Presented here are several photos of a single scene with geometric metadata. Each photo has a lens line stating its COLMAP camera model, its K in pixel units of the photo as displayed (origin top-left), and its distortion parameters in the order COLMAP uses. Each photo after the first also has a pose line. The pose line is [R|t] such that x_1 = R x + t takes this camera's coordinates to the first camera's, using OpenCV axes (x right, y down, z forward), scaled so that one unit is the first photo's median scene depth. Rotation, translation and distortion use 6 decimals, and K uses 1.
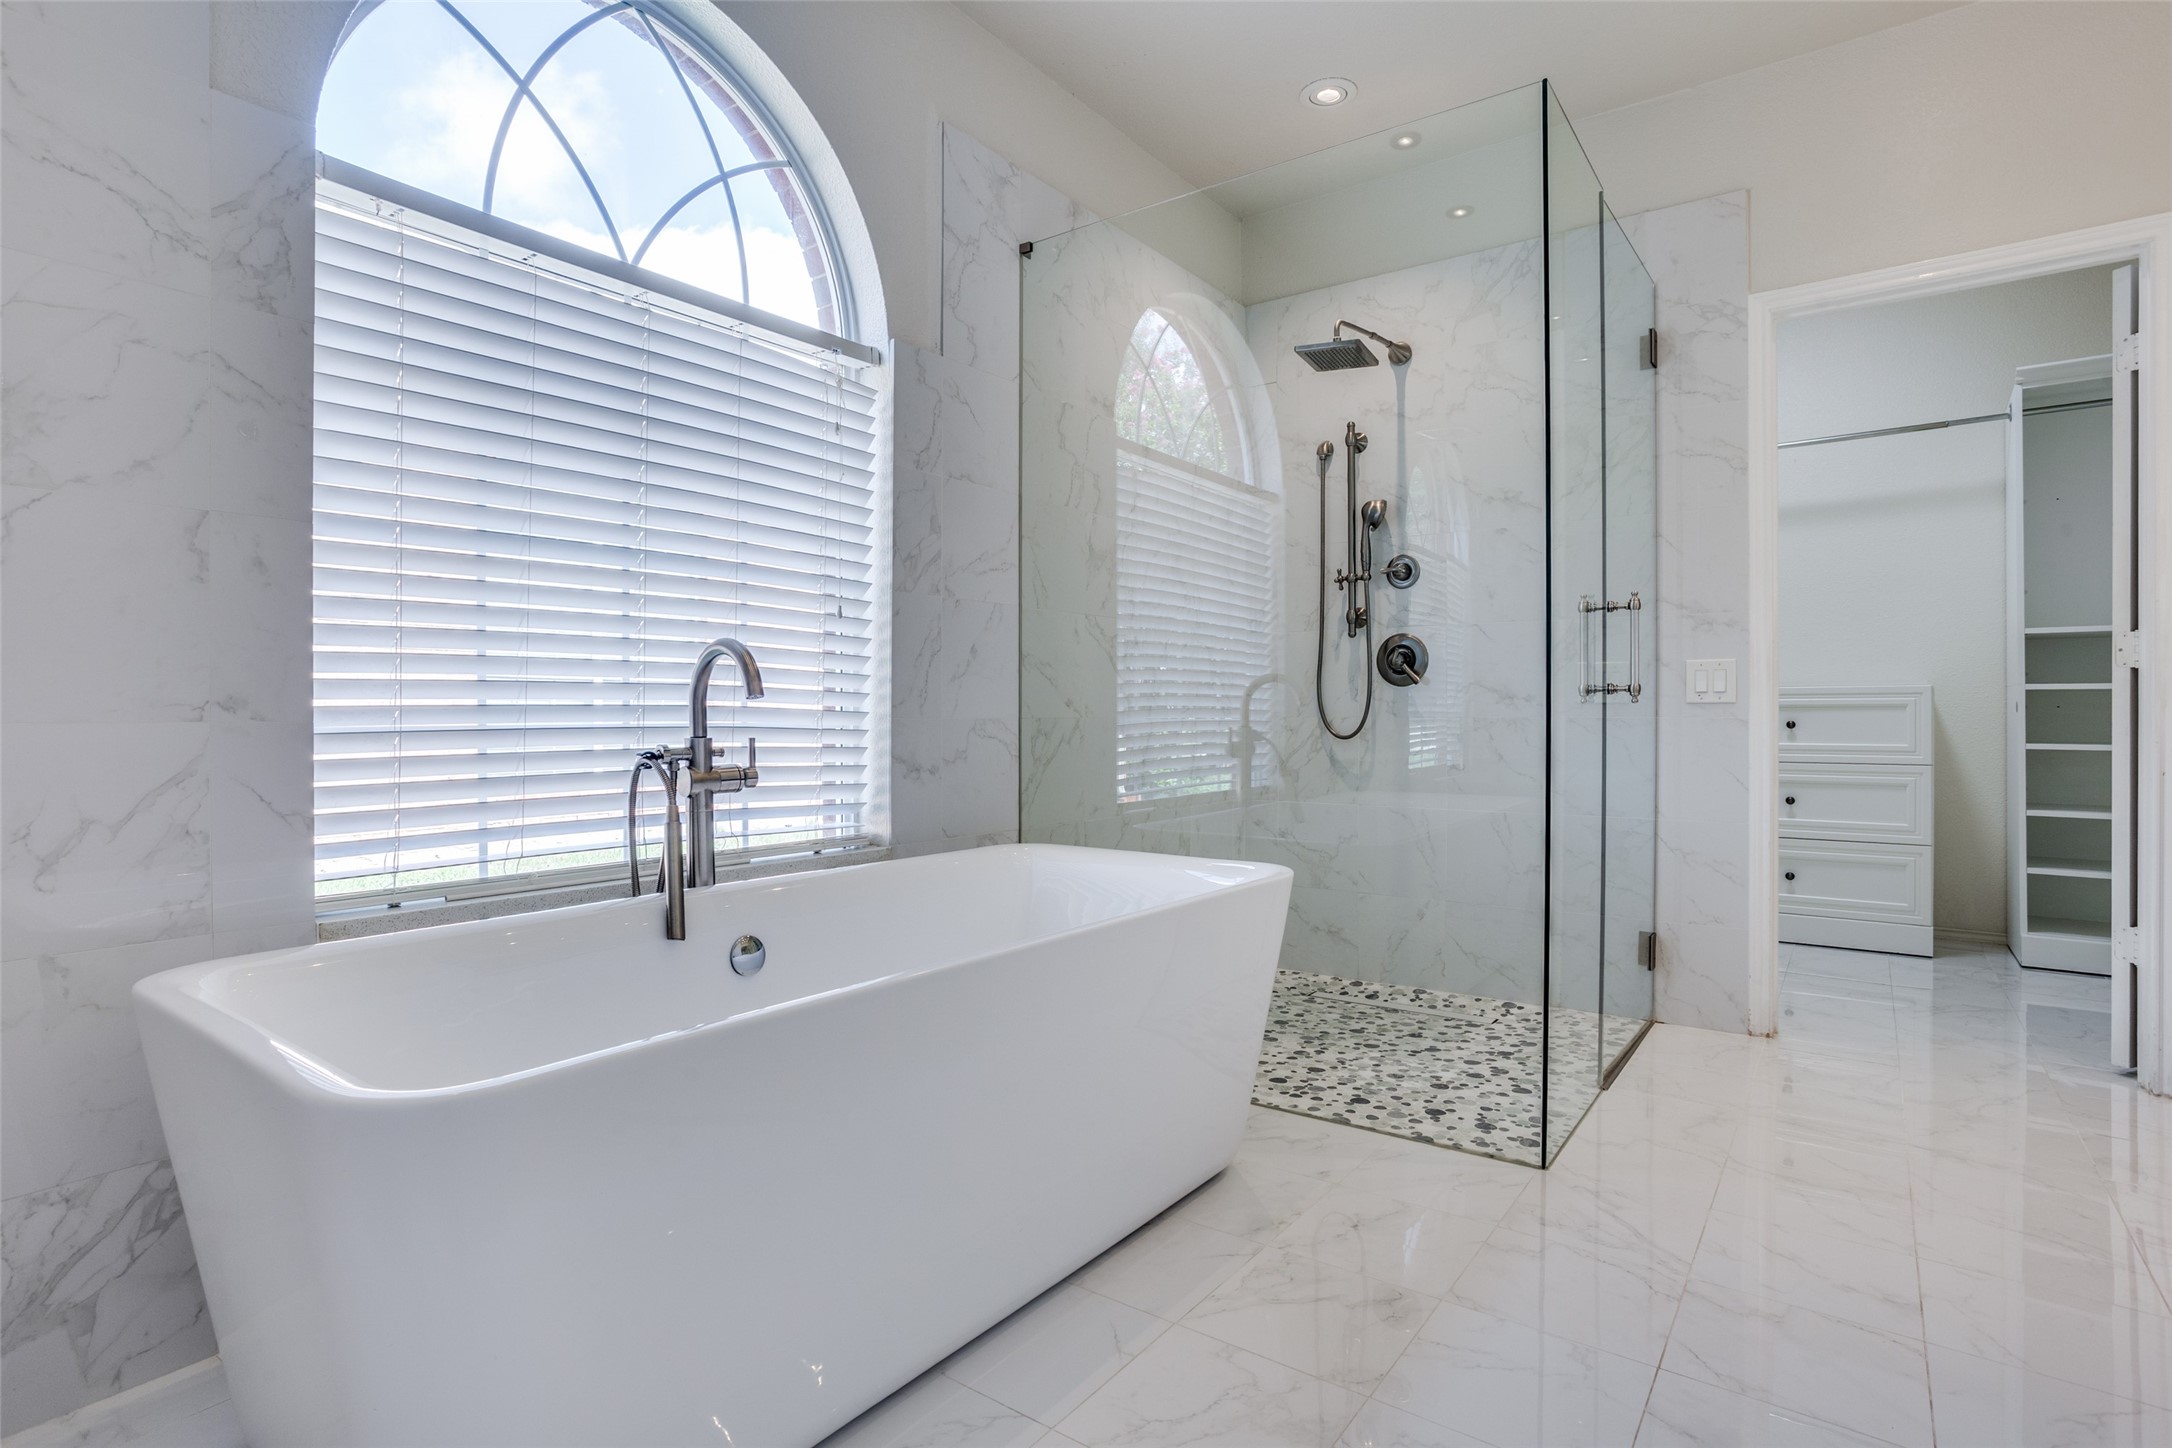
lens RADIAL K [[1096.3, 0, 1078.7], [0, 1096.3, 726.0], [0, 0, 1]] dist [-0.063967, 0.031754]
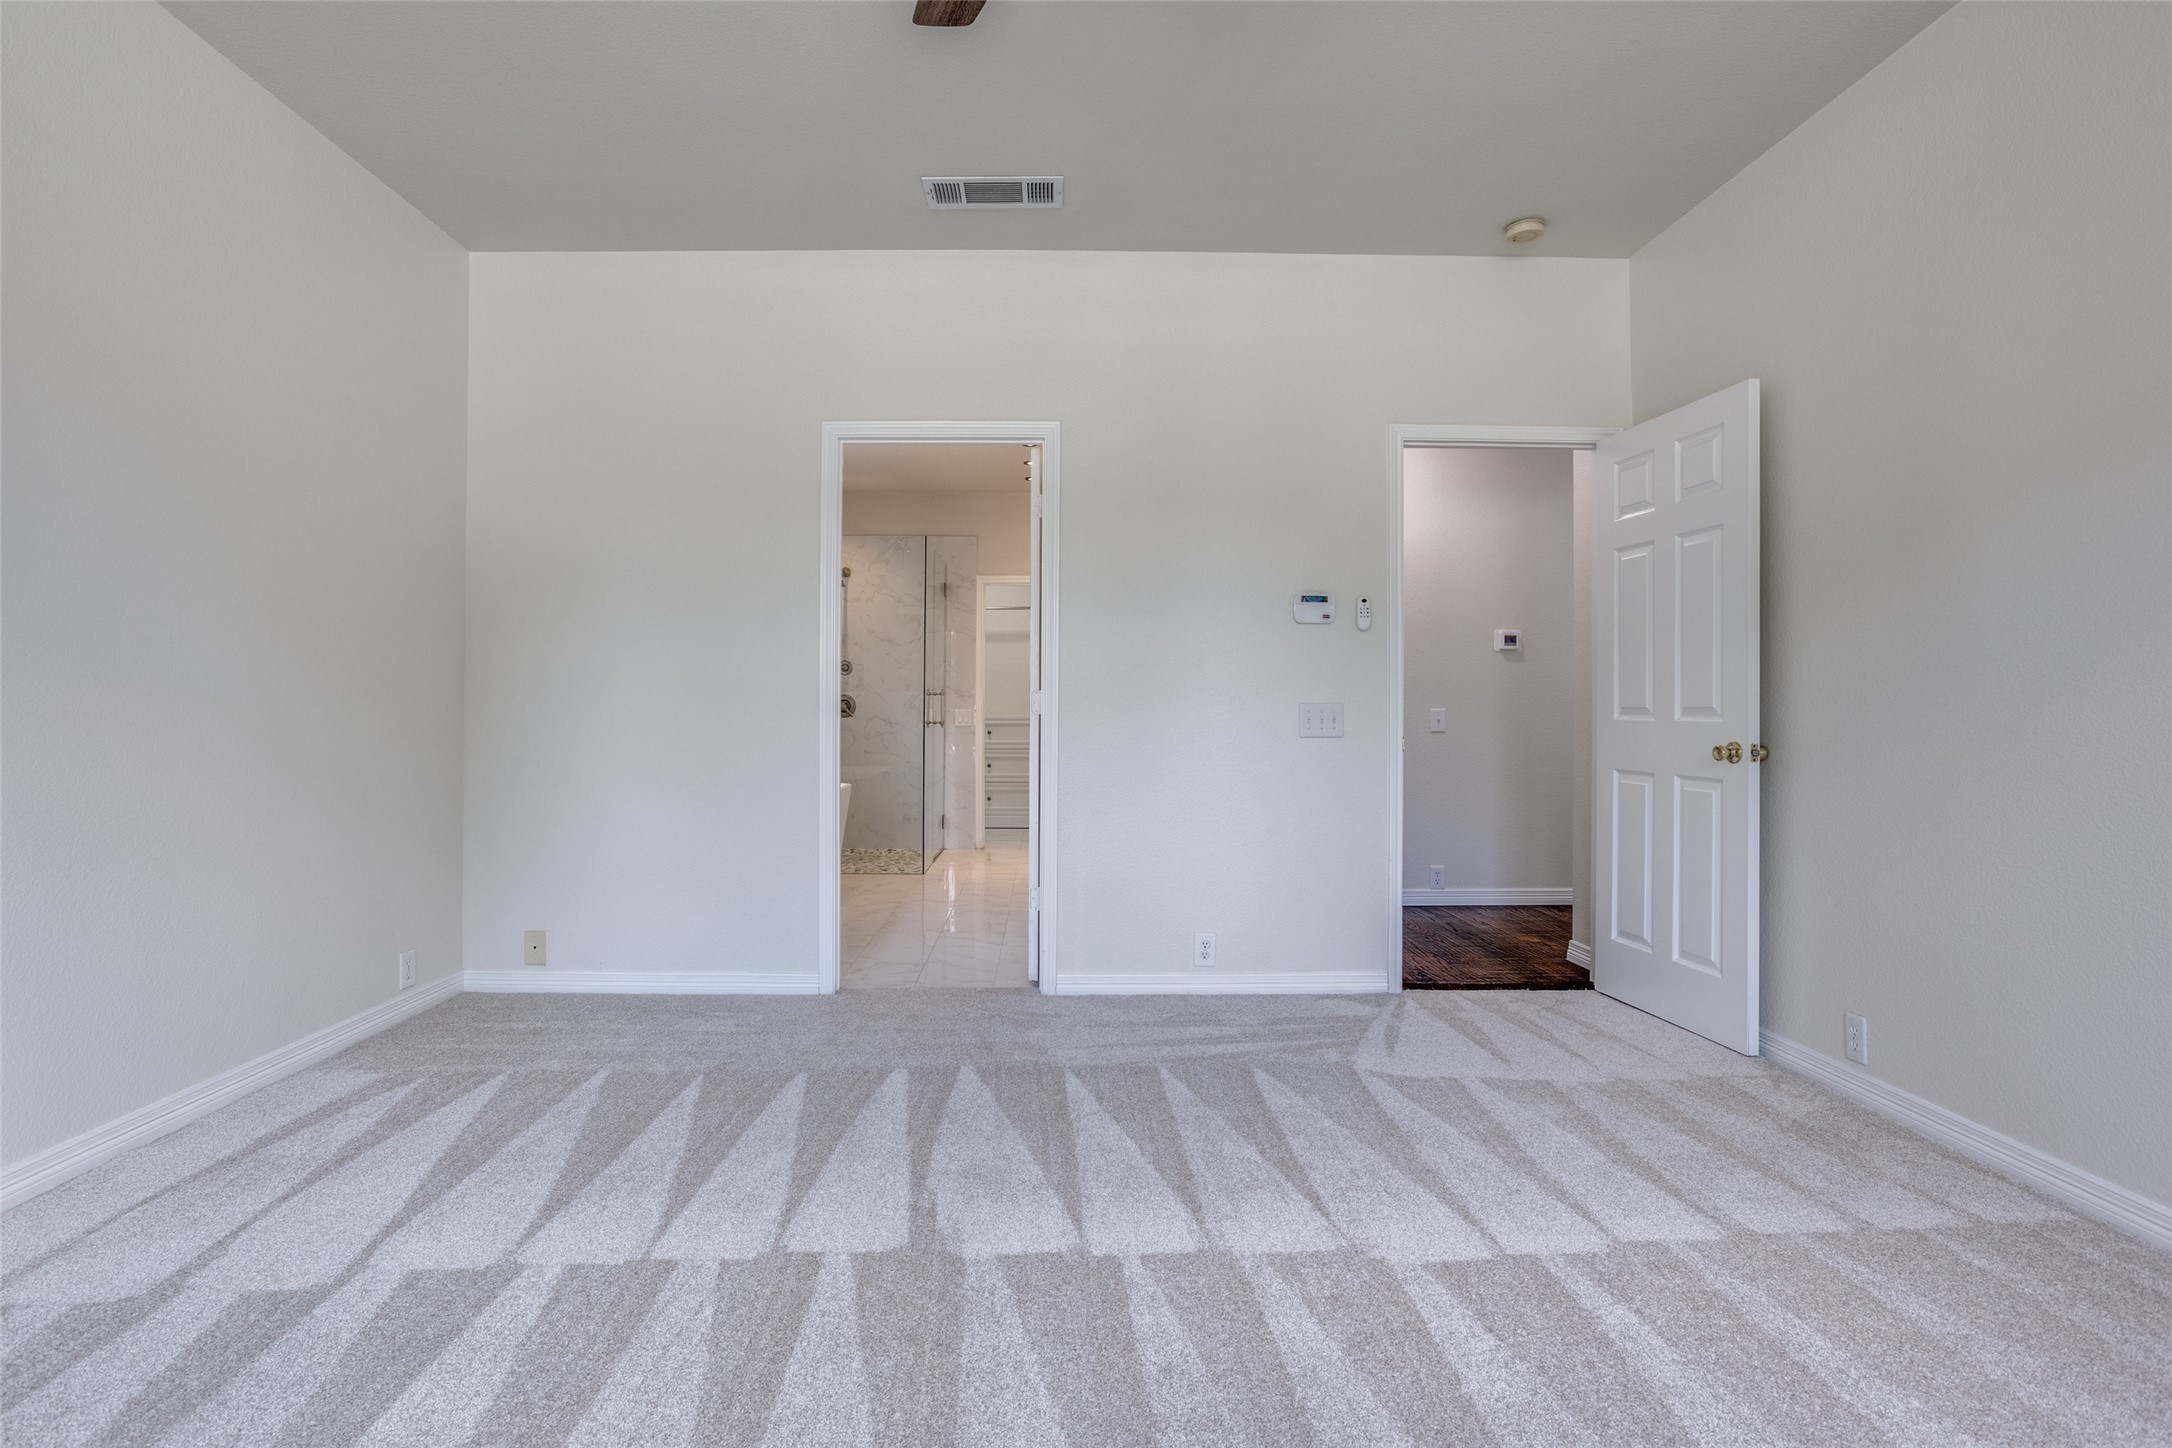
lens RADIAL K [[1096.3, 0, 1078.7], [0, 1096.3, 726.0], [0, 0, 1]] dist [-0.063967, 0.031754]
pose [[0.788706, -0.002481, 0.614766, -0.845152], [-0.000301, 0.999990, 0.004422, -0.035681], [-0.614771, -0.003672, 0.788697, -1.301418]]
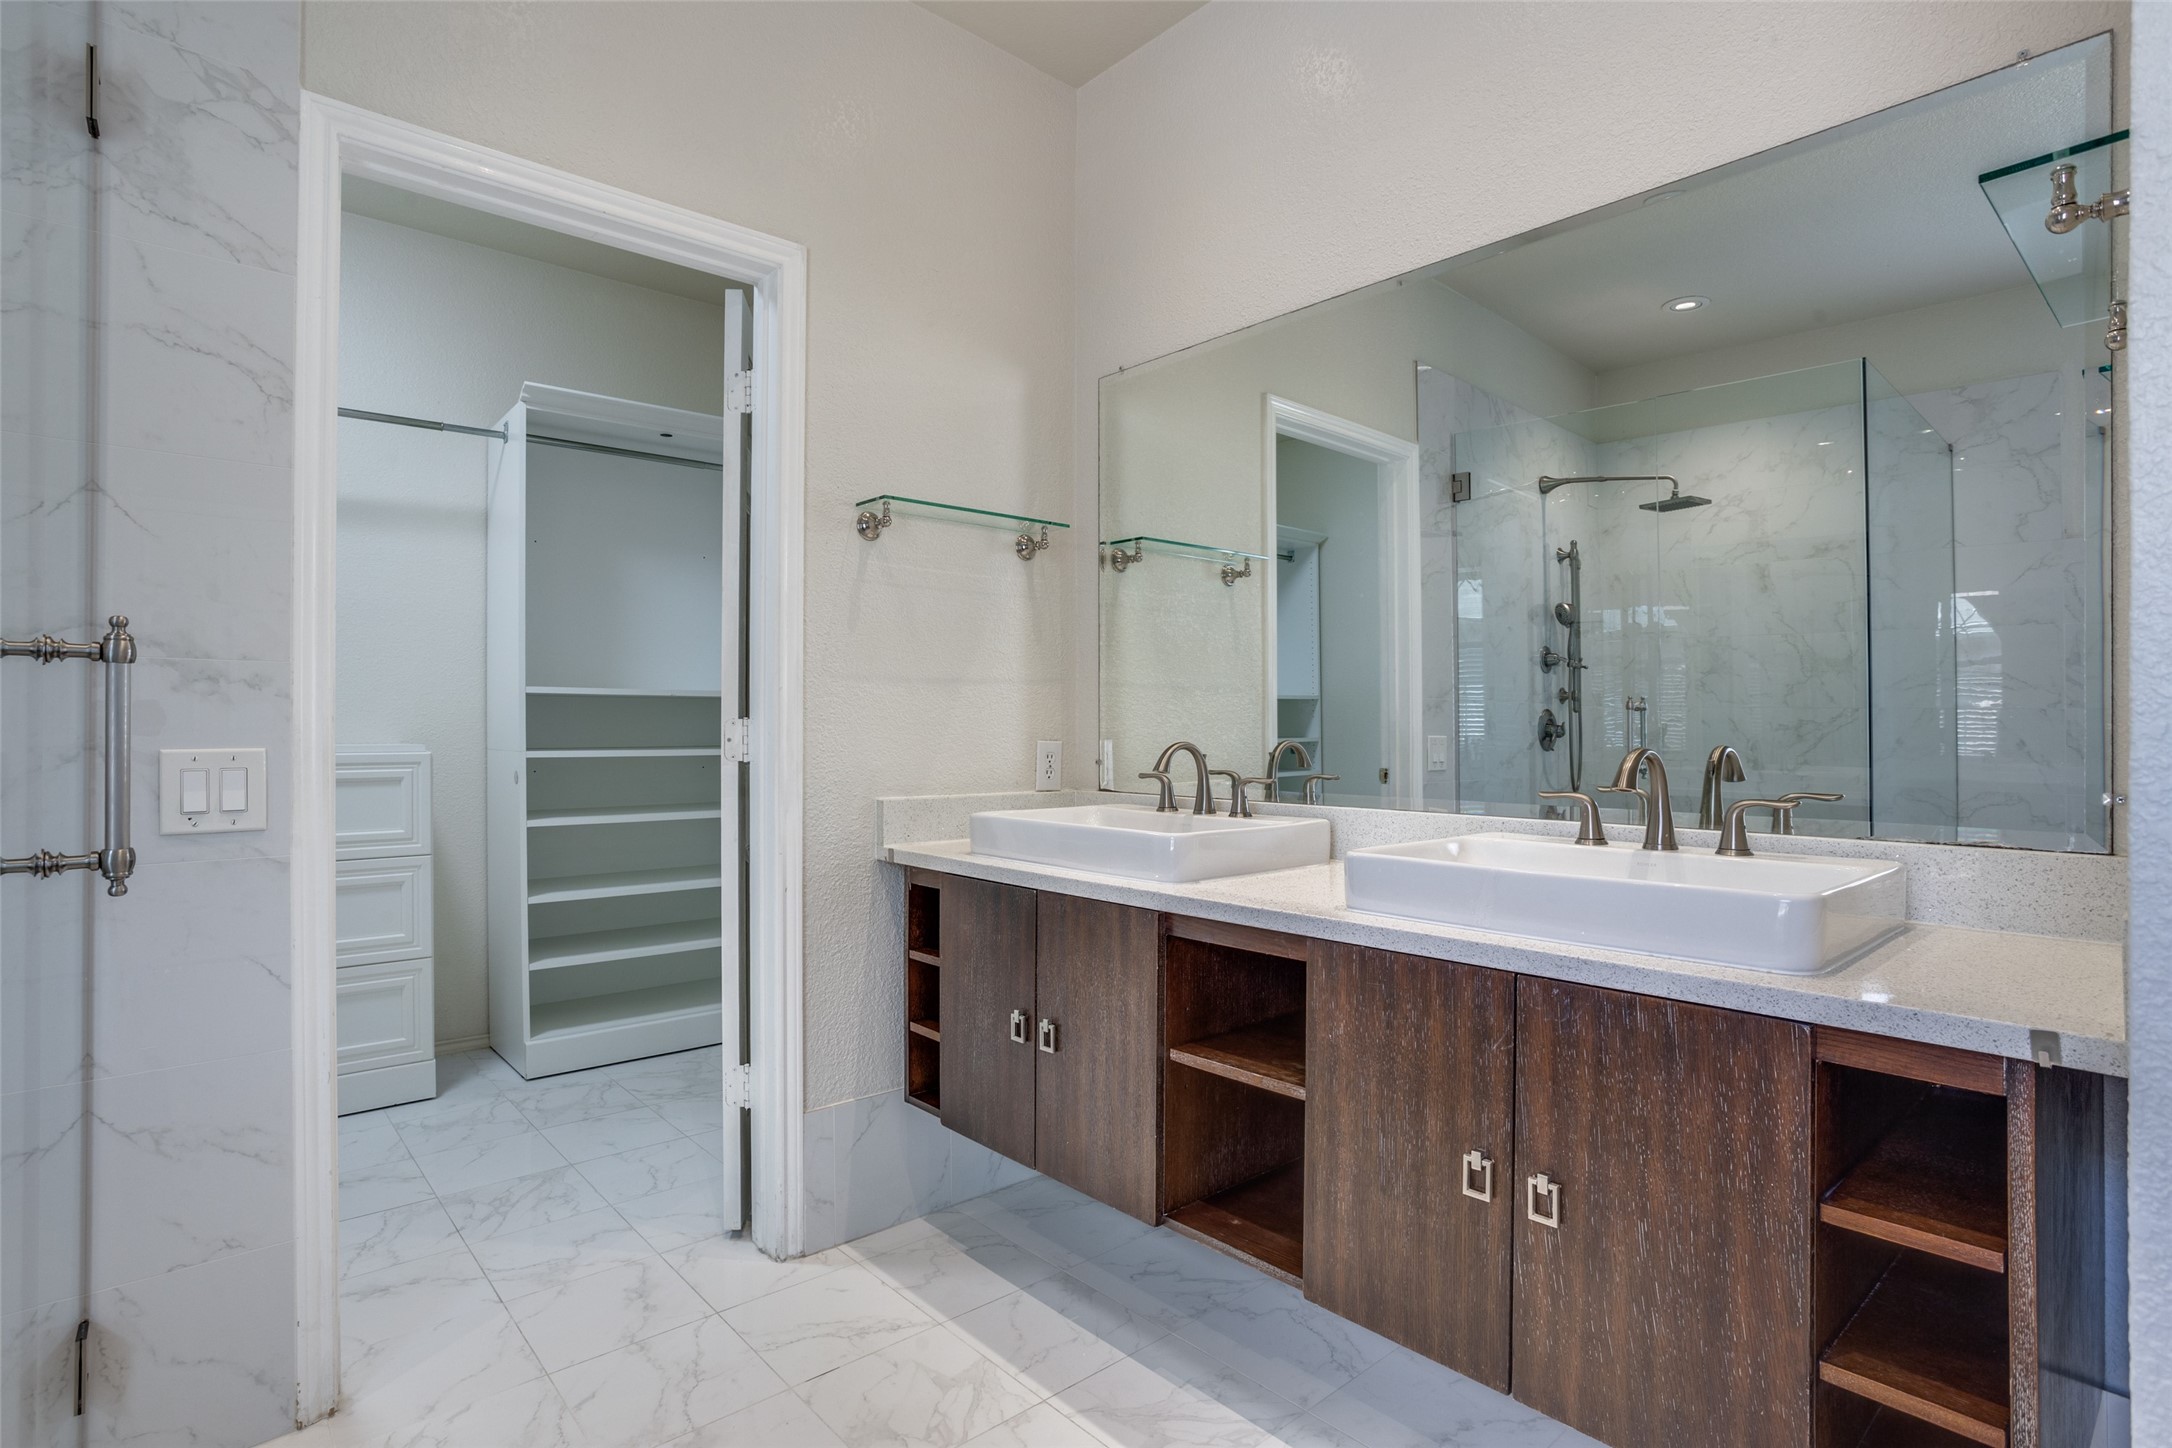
lens RADIAL K [[1096.3, 0, 1078.7], [0, 1096.3, 726.0], [0, 0, 1]] dist [-0.063967, 0.031754]
pose [[0.220889, 0.005011, 0.975286, 0.177627], [0.004894, 0.999969, -0.006246, -0.067111], [-0.975287, 0.006153, 0.220857, 0.477231]]
